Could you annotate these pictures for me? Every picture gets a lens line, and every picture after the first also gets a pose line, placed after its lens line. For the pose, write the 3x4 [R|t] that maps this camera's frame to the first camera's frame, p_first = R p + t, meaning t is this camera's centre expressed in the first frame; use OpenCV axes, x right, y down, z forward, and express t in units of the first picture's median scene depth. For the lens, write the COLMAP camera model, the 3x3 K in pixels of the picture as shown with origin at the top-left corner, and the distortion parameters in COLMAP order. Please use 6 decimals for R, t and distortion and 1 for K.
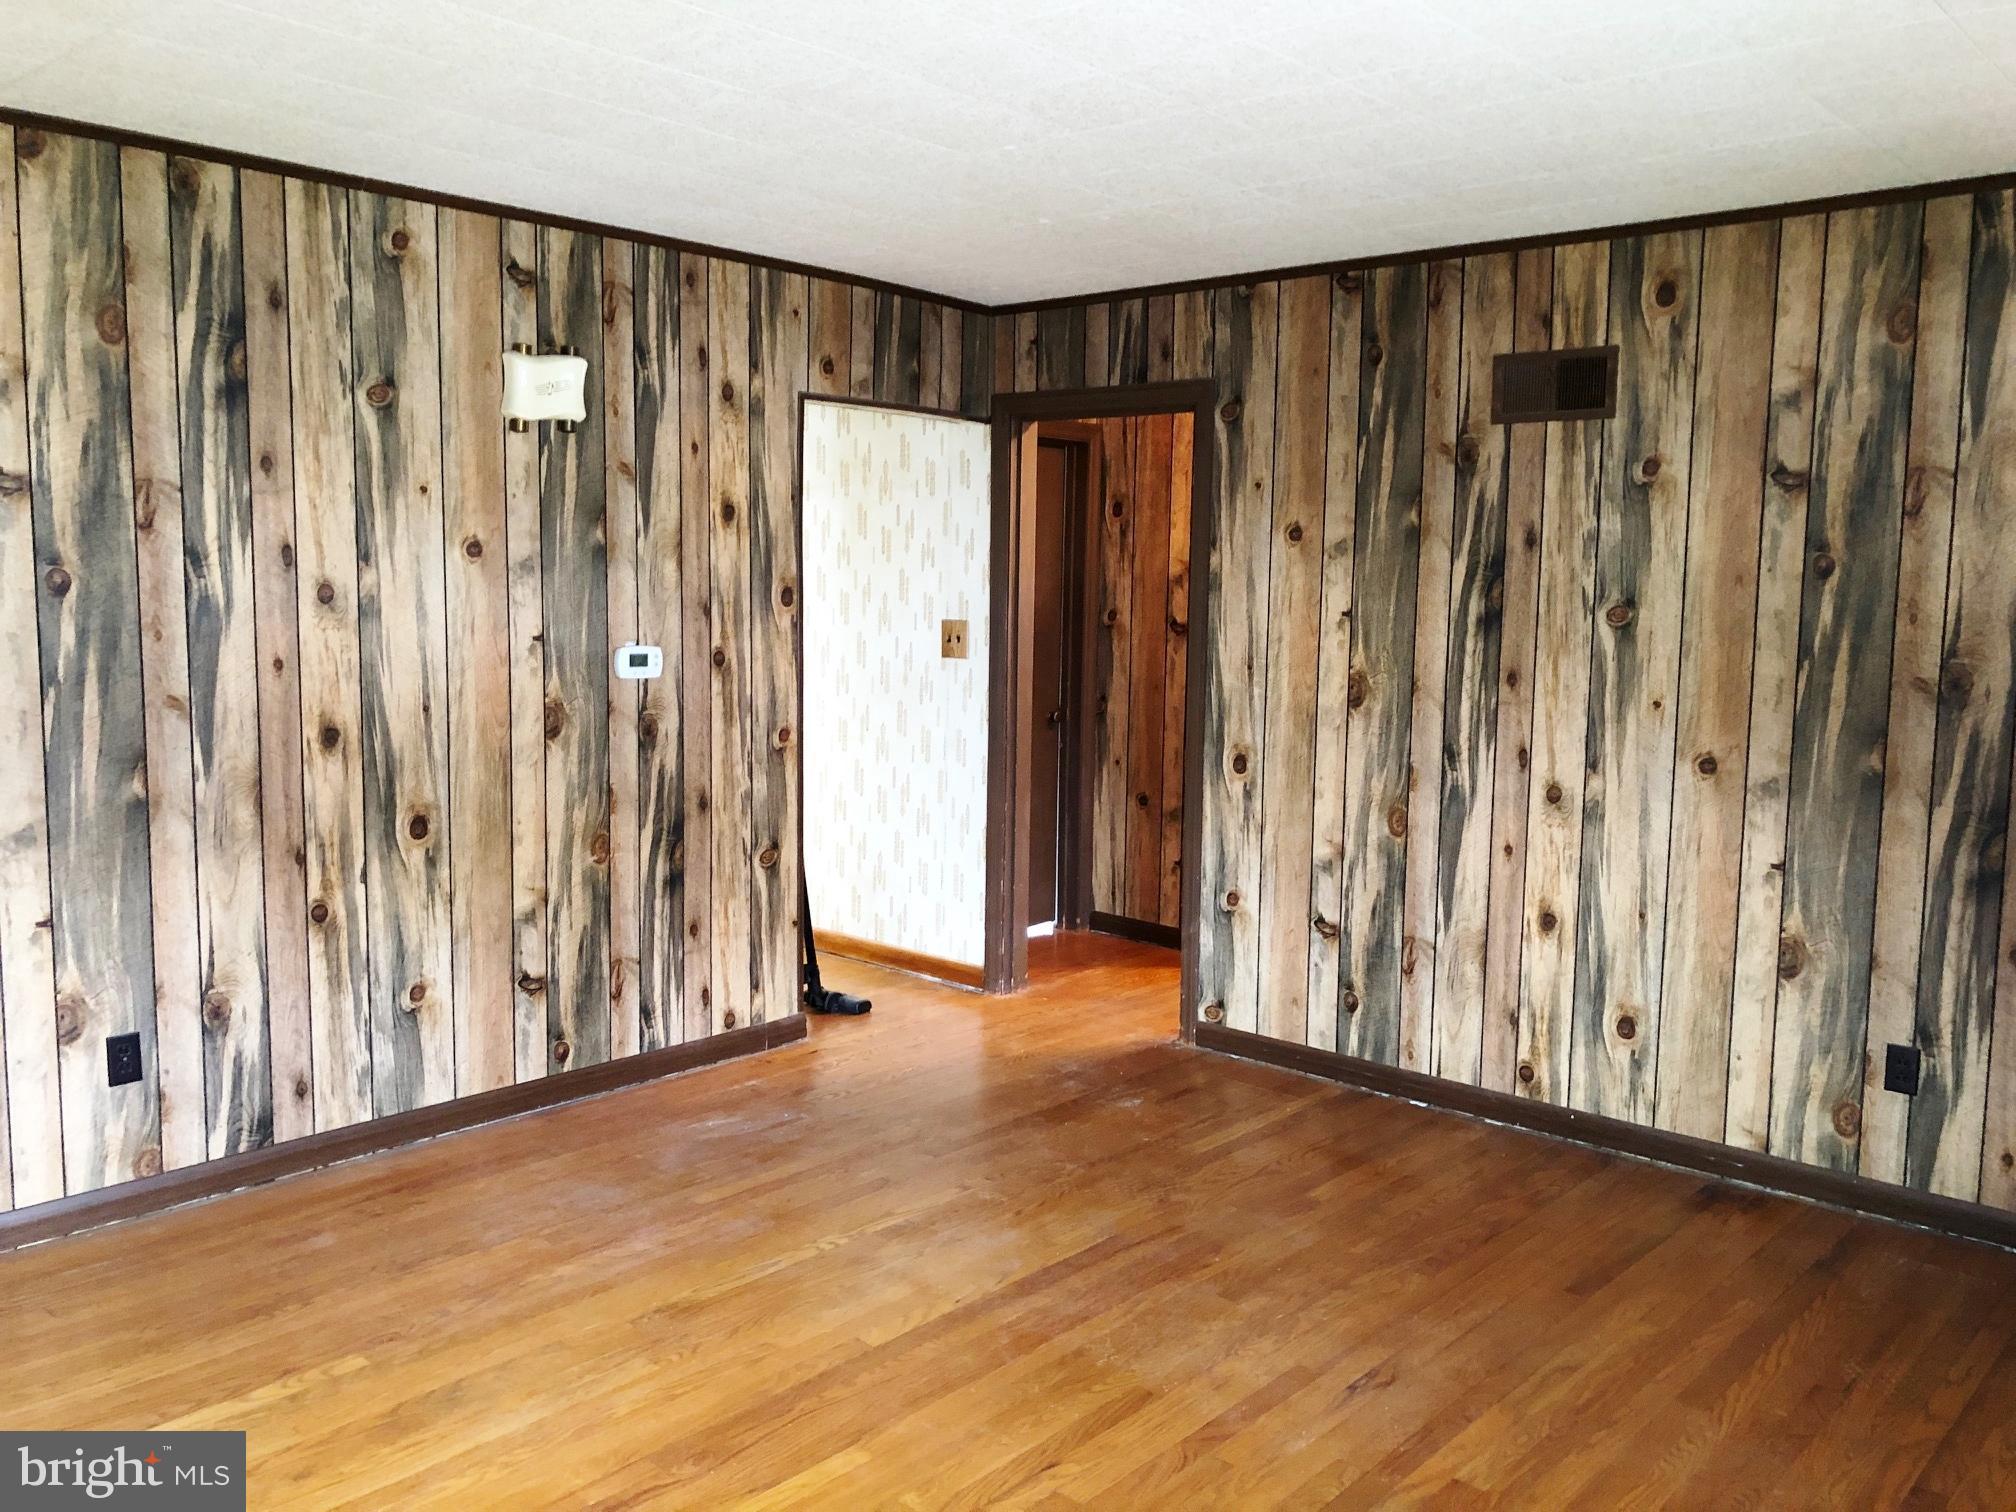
lens RADIAL K [[1645.6, 0, 1012.5], [0, 1645.6, 739.9], [0, 0, 1]] dist [0.054874, -0.069128]
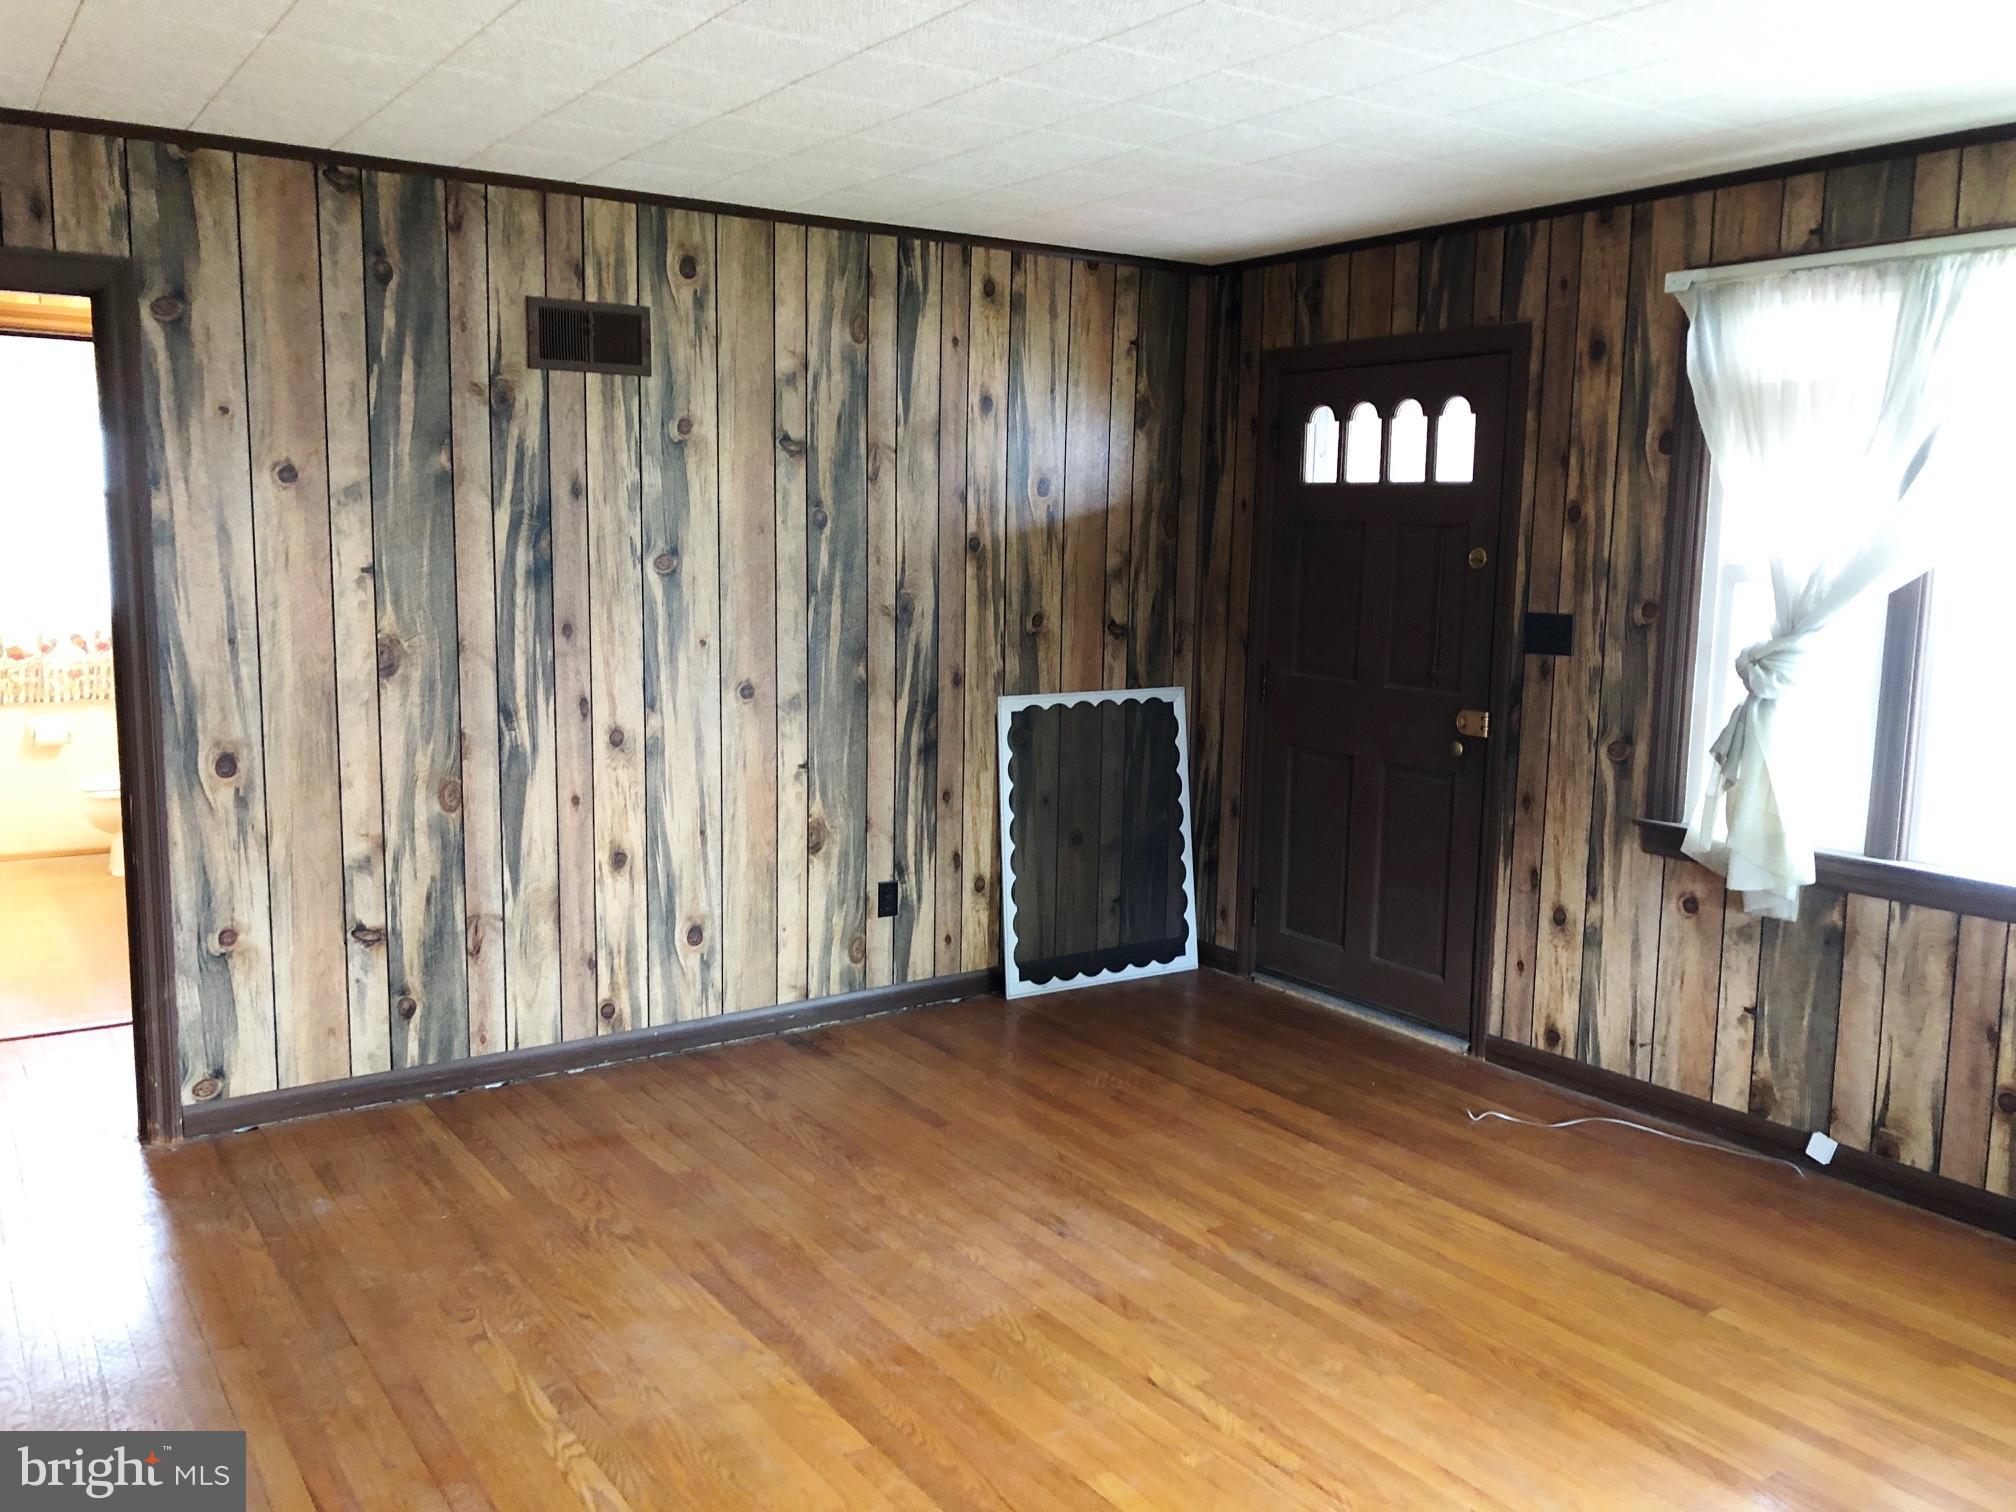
lens RADIAL K [[1645.6, 0, 1013.1], [0, 1645.6, 758.7], [0, 0, 1]] dist [0.054874, -0.069128]
pose [[0.246018, -0.149334, 0.957692, -0.634795], [0.088069, 0.987417, 0.131345, -0.071729], [-0.965256, 0.052029, 0.256074, 0.519316]]
